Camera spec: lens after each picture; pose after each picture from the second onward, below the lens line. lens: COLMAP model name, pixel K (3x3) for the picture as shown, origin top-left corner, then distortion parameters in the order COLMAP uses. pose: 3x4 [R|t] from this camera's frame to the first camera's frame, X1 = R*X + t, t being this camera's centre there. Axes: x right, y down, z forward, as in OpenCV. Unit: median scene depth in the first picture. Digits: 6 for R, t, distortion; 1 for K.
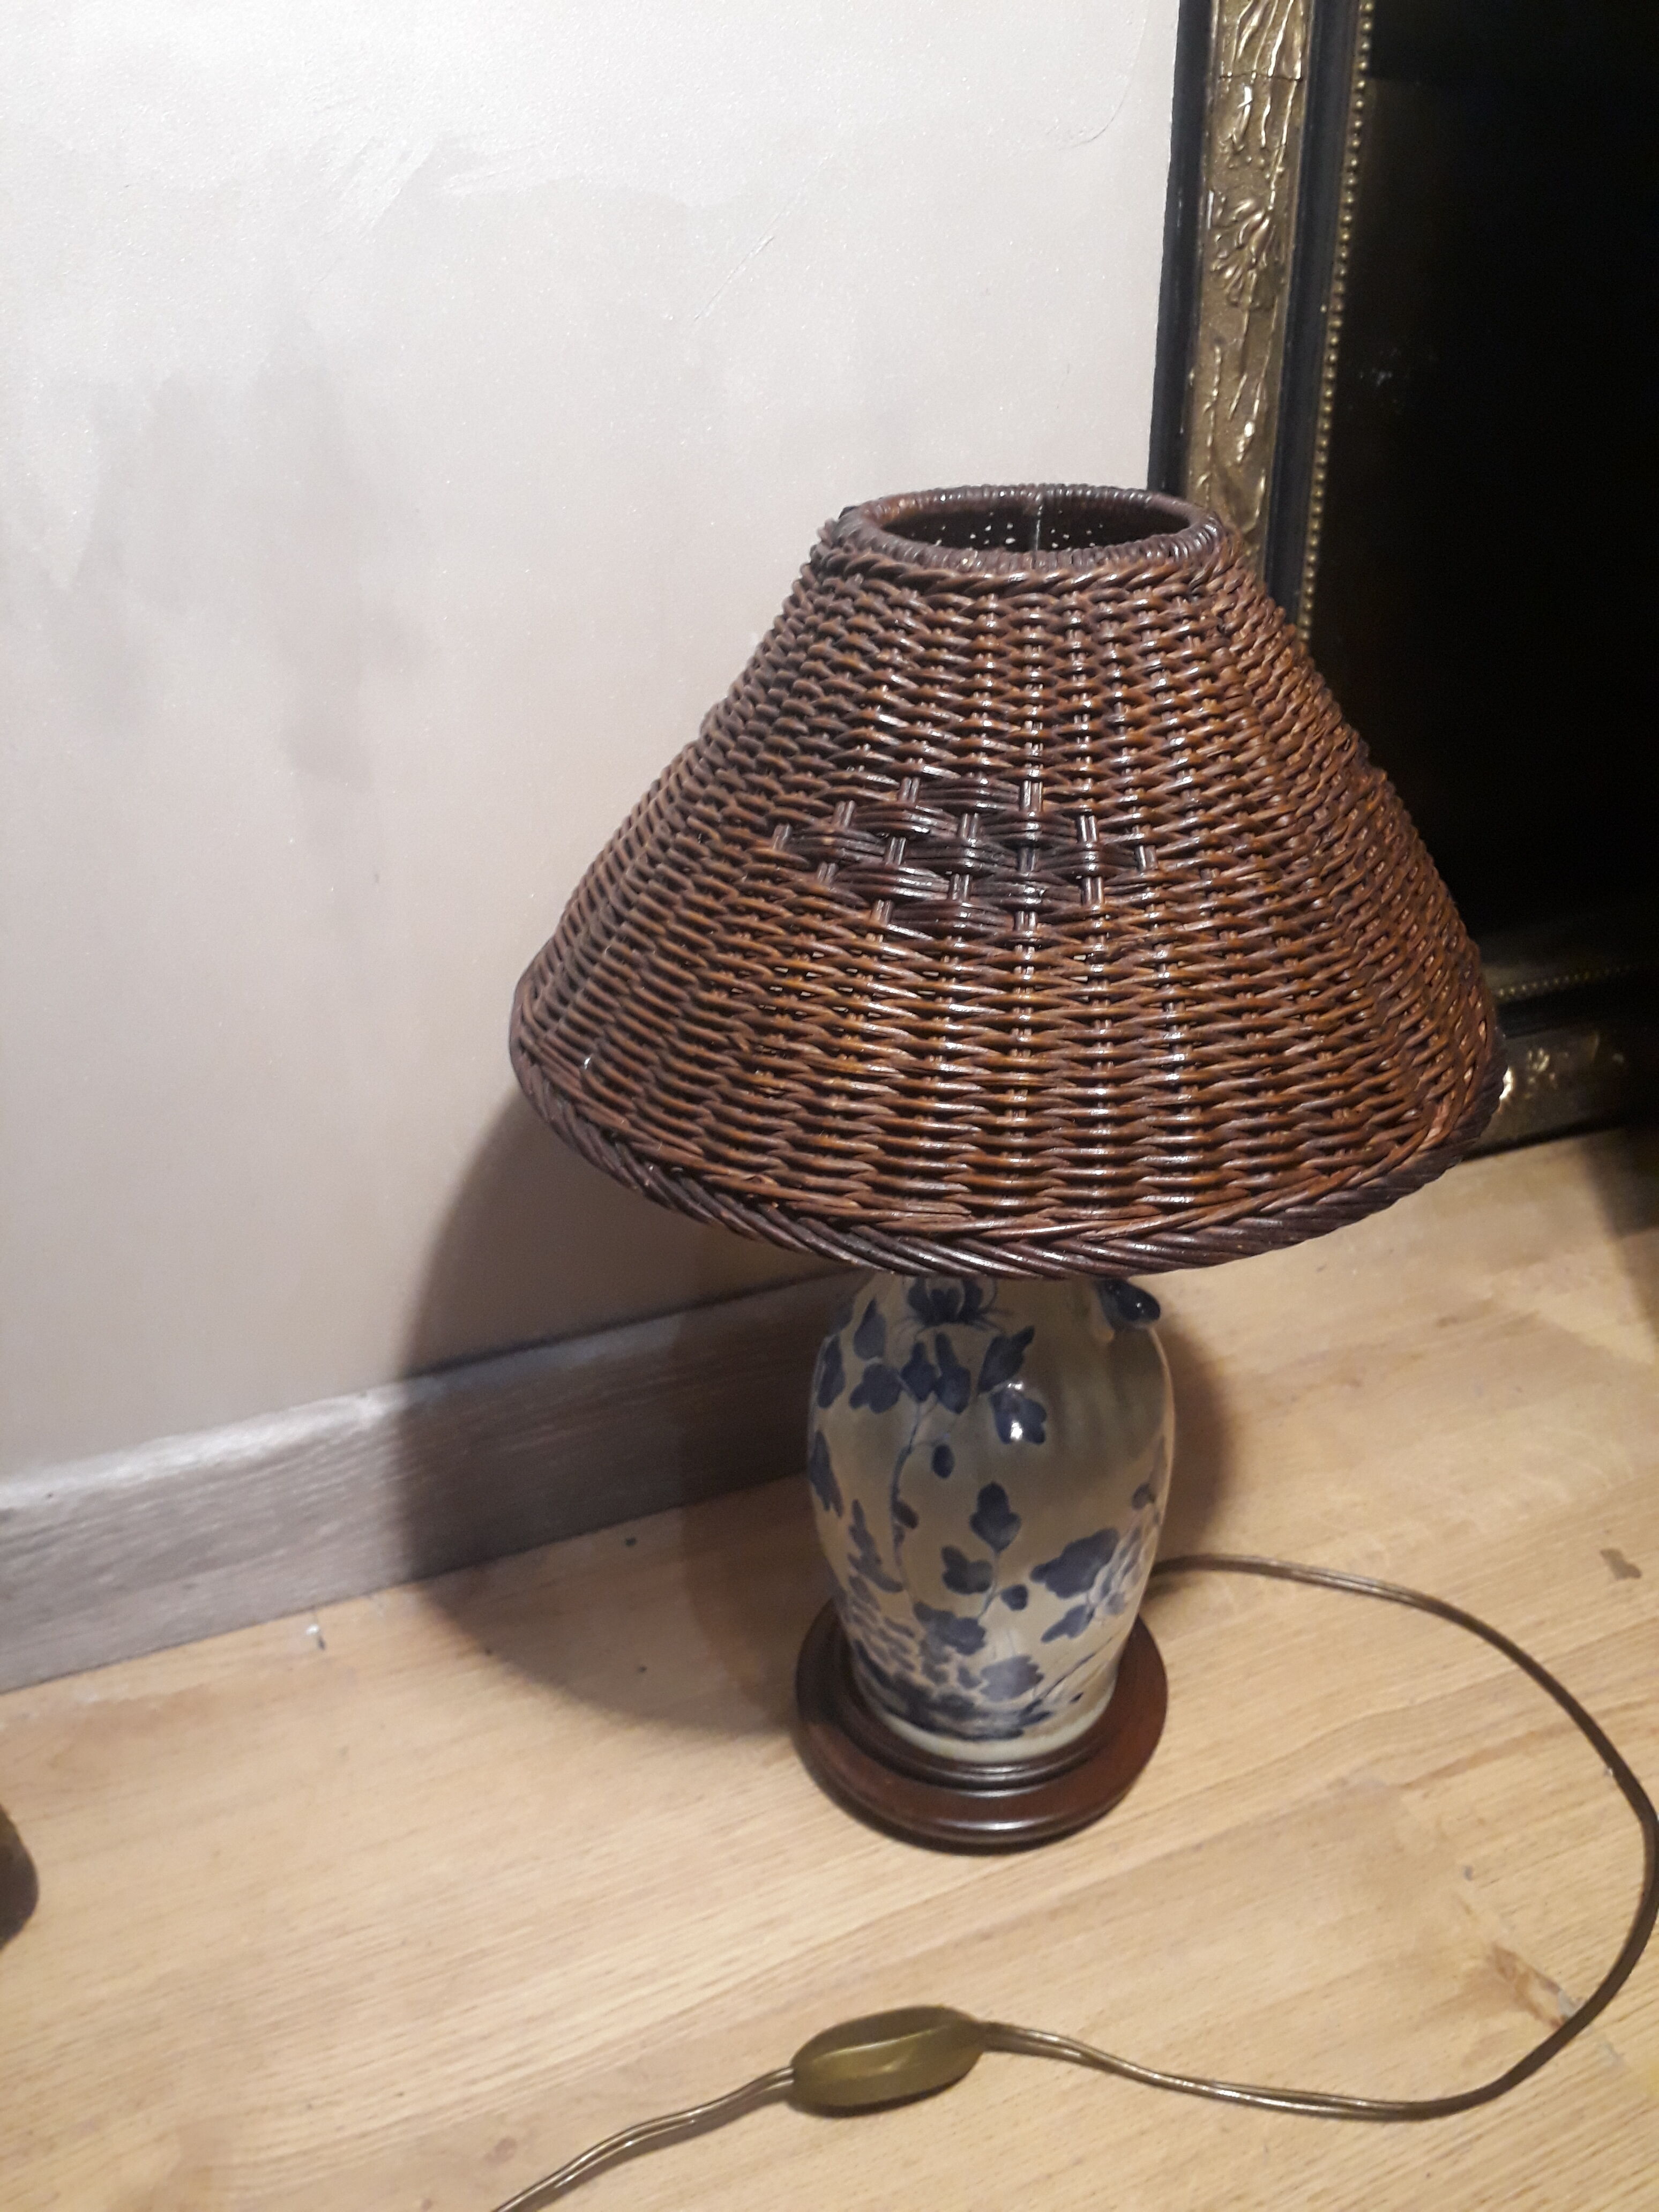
lens RADIAL K [[1808.7, 0, 789.1], [0, 1808.7, 1107.7], [0, 0, 1]] dist [0.005787, -0.002841]
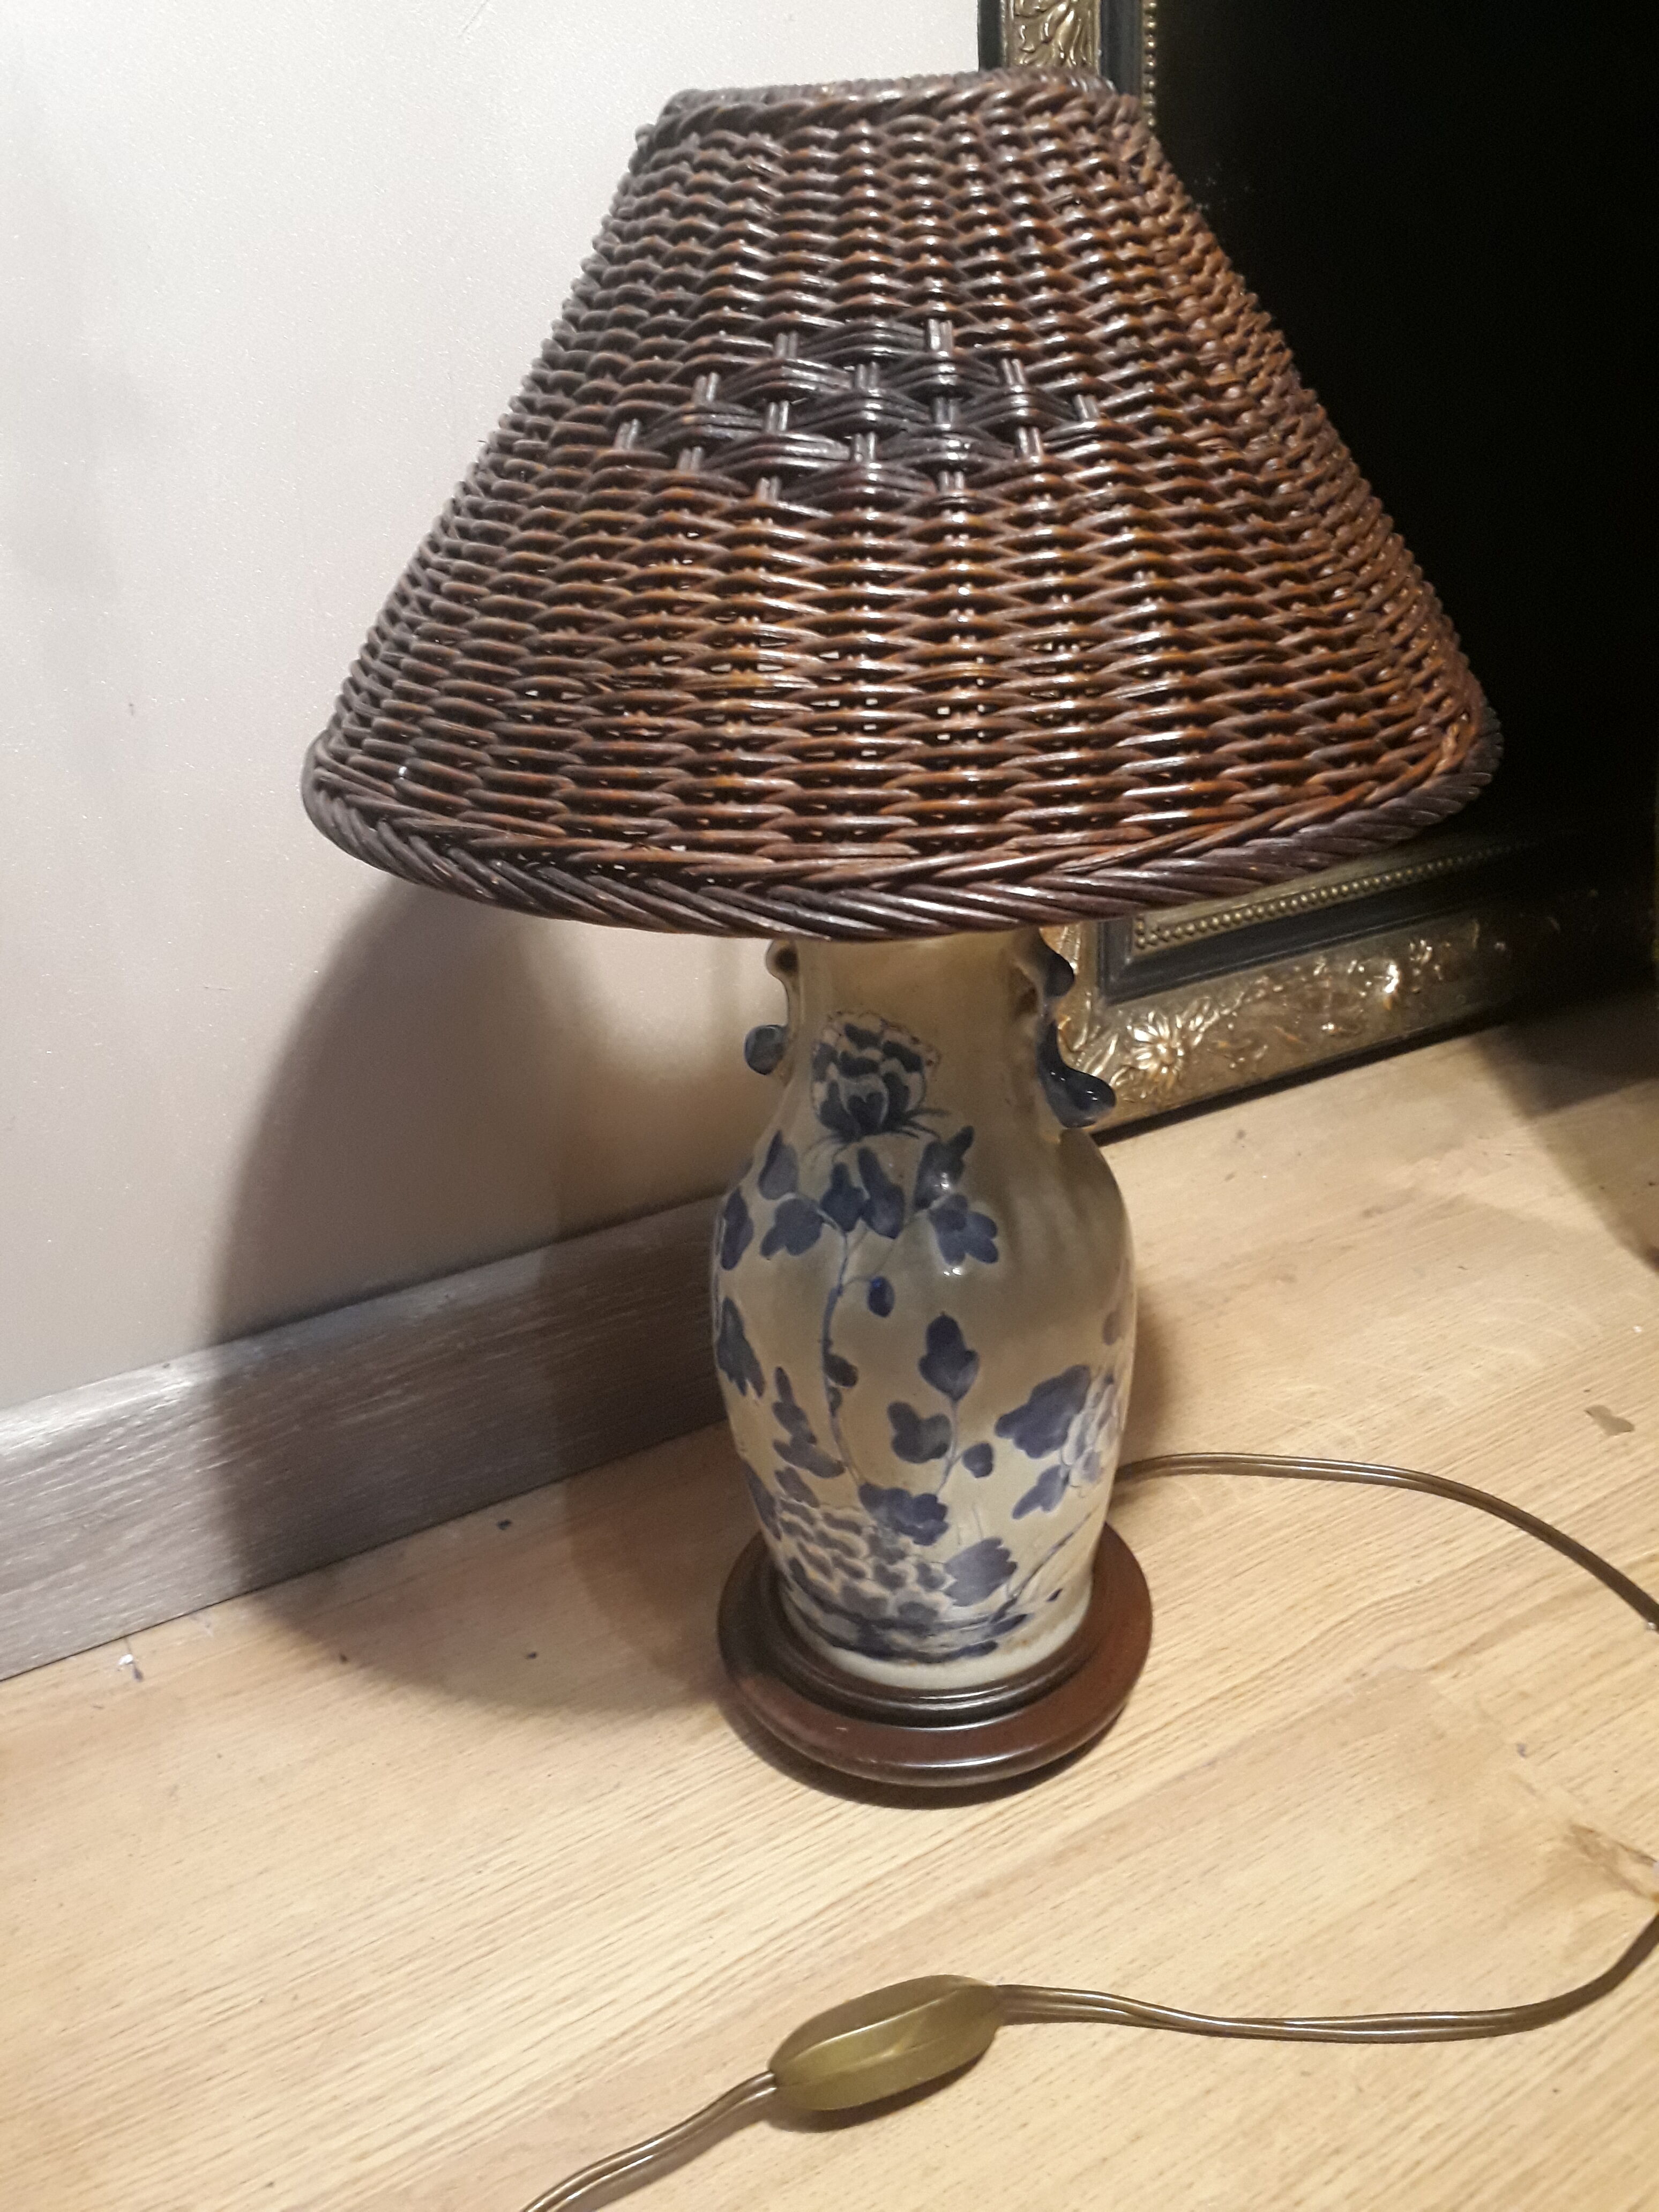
lens RADIAL K [[1808.7, 0, 789.1], [0, 1808.7, 1107.7], [0, 0, 1]] dist [0.005787, -0.002841]
pose [[0.990991, -0.088236, 0.100750, -0.030378], [0.095174, 0.993253, -0.066262, 0.150618], [-0.094224, 0.075254, 0.992703, 0.165167]]
